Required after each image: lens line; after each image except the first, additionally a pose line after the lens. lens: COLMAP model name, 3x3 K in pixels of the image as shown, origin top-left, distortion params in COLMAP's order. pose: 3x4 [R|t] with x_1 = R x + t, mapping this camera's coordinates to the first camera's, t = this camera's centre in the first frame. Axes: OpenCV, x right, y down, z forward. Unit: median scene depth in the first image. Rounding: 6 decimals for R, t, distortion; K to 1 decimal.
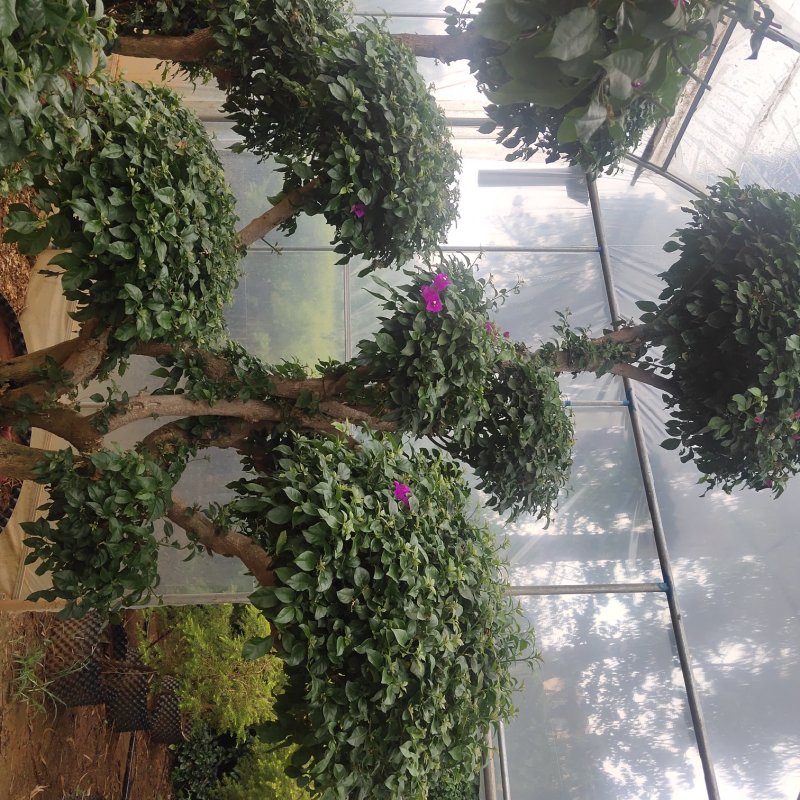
lens RADIAL K [[793.0, 0, 403.5], [0, 793.0, 412.3], [0, 0, 1]] dist [0.020185, 0.029092]
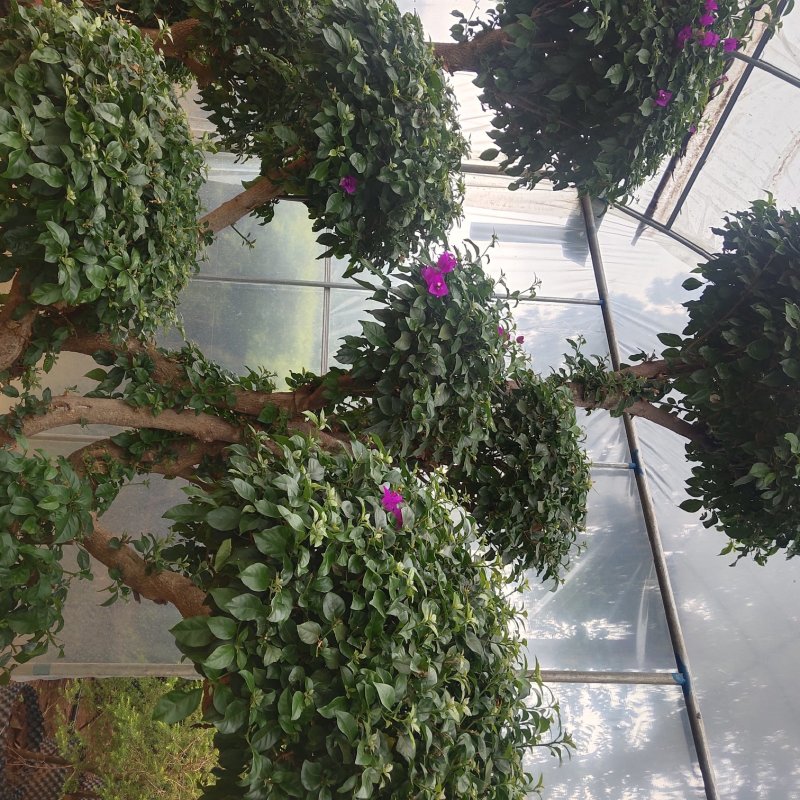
lens RADIAL K [[786.2, 0, 396.2], [0, 786.2, 414.4], [0, 0, 1]] dist [0.022385, 0.010313]
pose [[0.998458, 0.048547, 0.026939, -0.017132], [-0.044778, 0.990987, -0.126256, 0.086934], [-0.032826, 0.124855, 0.991632, 0.198622]]
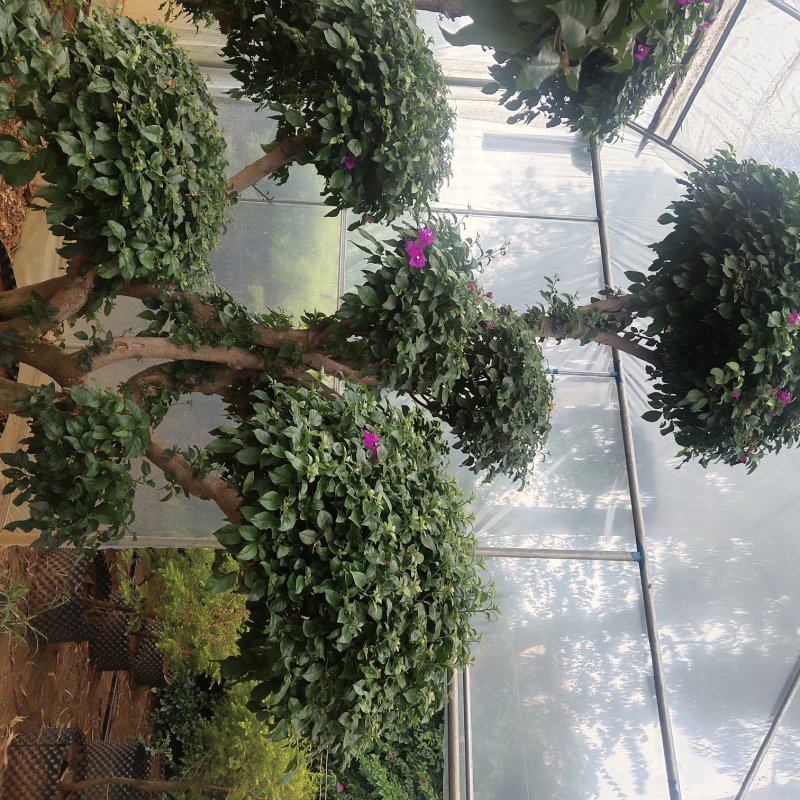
lens RADIAL K [[793.0, 0, 403.5], [0, 793.0, 412.3], [0, 0, 1]] dist [0.020185, 0.029092]
pose [[0.998475, 0.055195, -0.001166, 0.029819], [-0.055101, 0.997636, 0.041067, 0.014925], [0.003430, -0.040941, 0.999156, -0.012308]]
